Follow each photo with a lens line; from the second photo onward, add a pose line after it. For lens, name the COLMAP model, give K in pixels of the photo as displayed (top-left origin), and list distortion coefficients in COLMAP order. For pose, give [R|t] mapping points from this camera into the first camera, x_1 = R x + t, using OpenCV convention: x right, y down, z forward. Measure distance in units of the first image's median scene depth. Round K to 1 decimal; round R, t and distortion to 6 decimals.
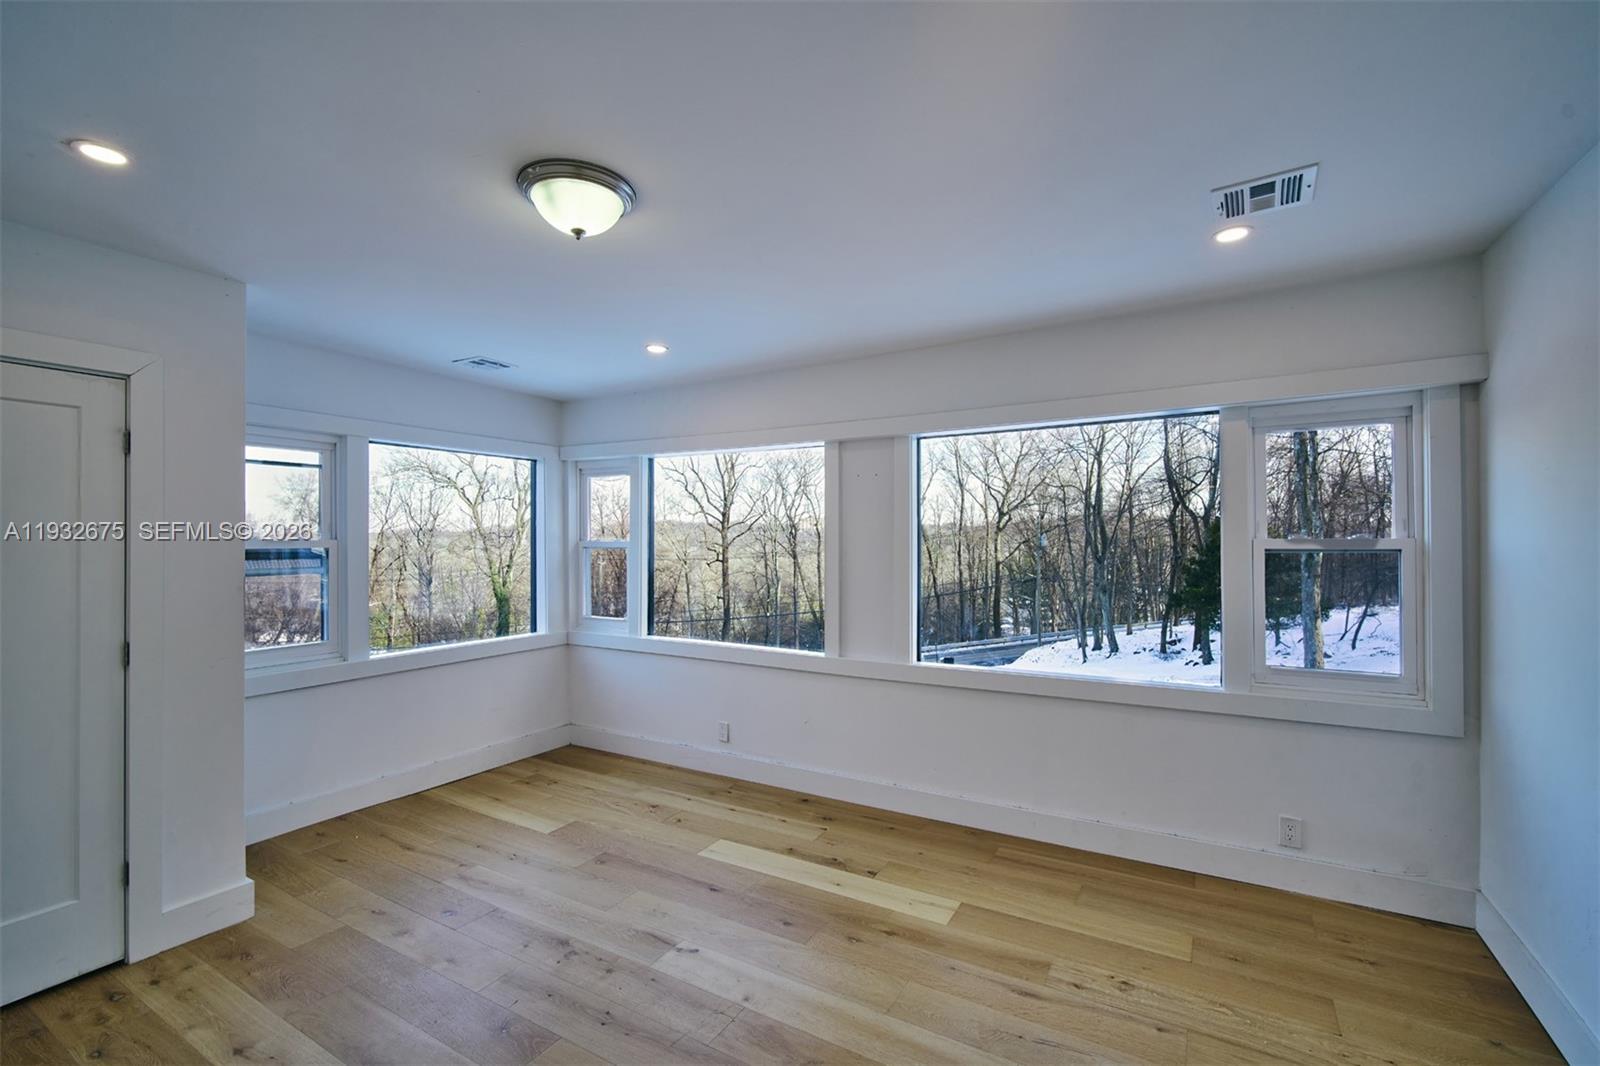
lens RADIAL K [[694.2, 0, 800.0], [0, 694.2, 533.0], [0, 0, 1]] dist [-0.002867, 0.001090]
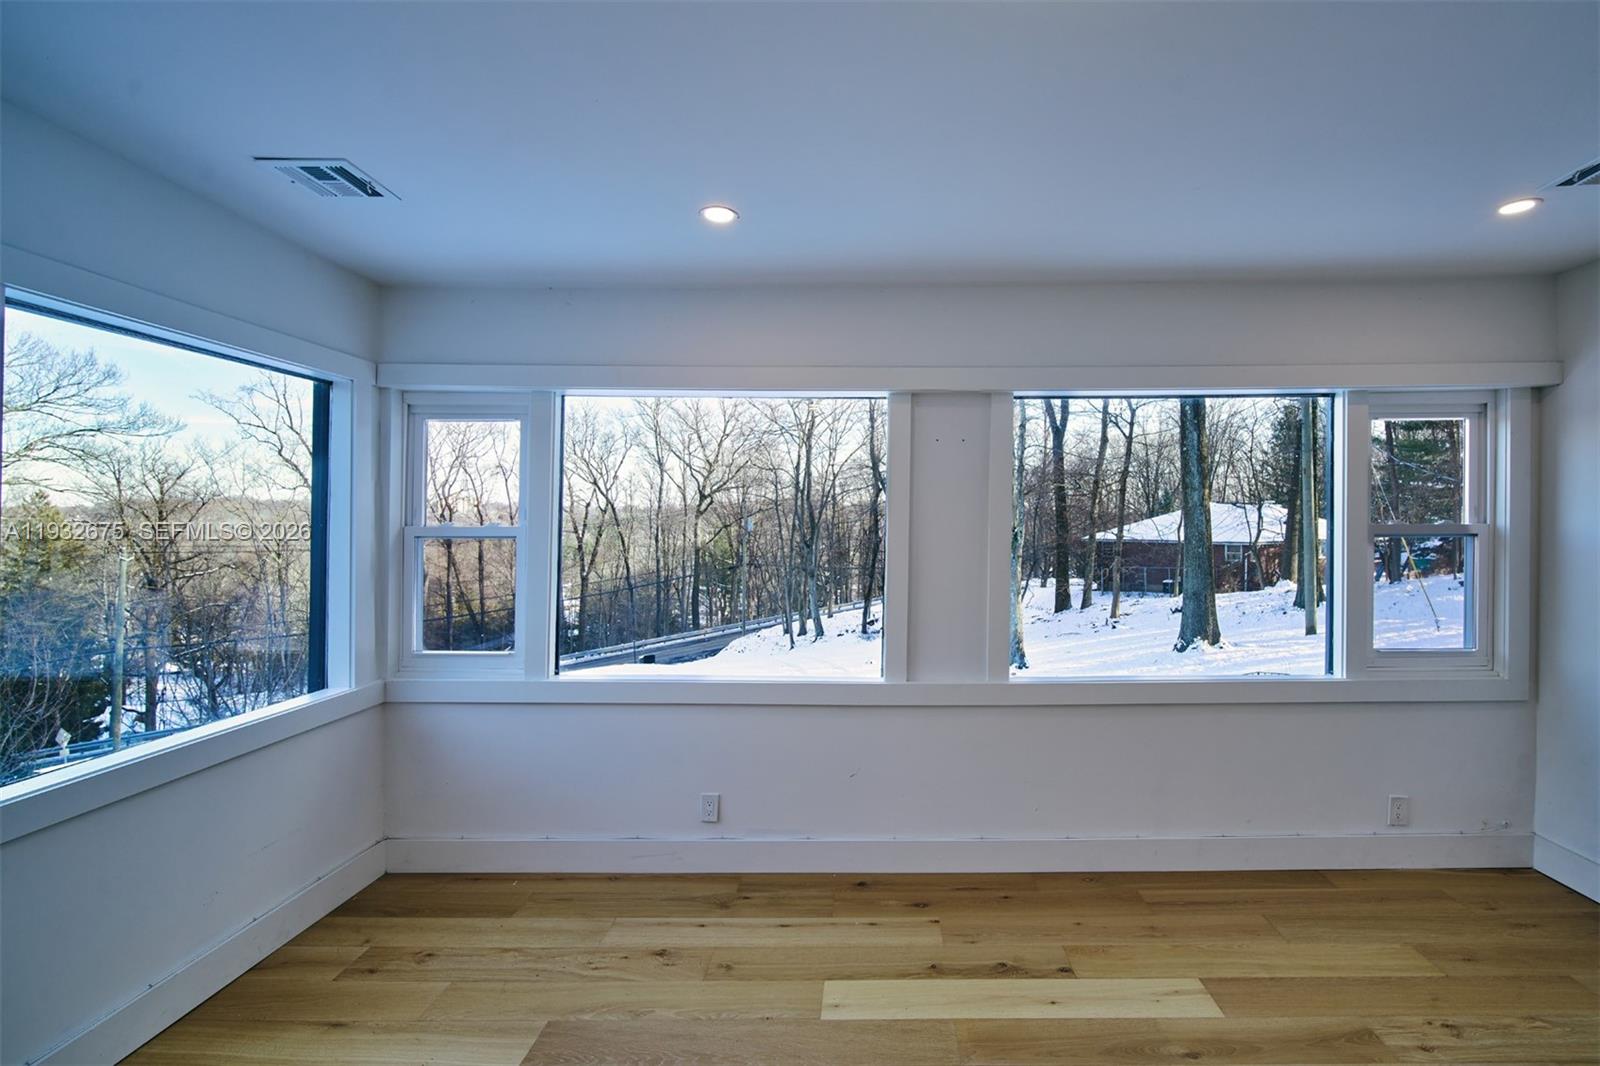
lens RADIAL K [[748.6, 0, 878.2], [0, 748.6, 516.7], [0, 0, 1]] dist [-0.004765, 0.000917]
pose [[0.863416, 0.005693, 0.504460, -0.306967], [-0.005590, 0.999983, -0.001718, 0.002175], [-0.504462, -0.001336, 0.863433, 0.260346]]
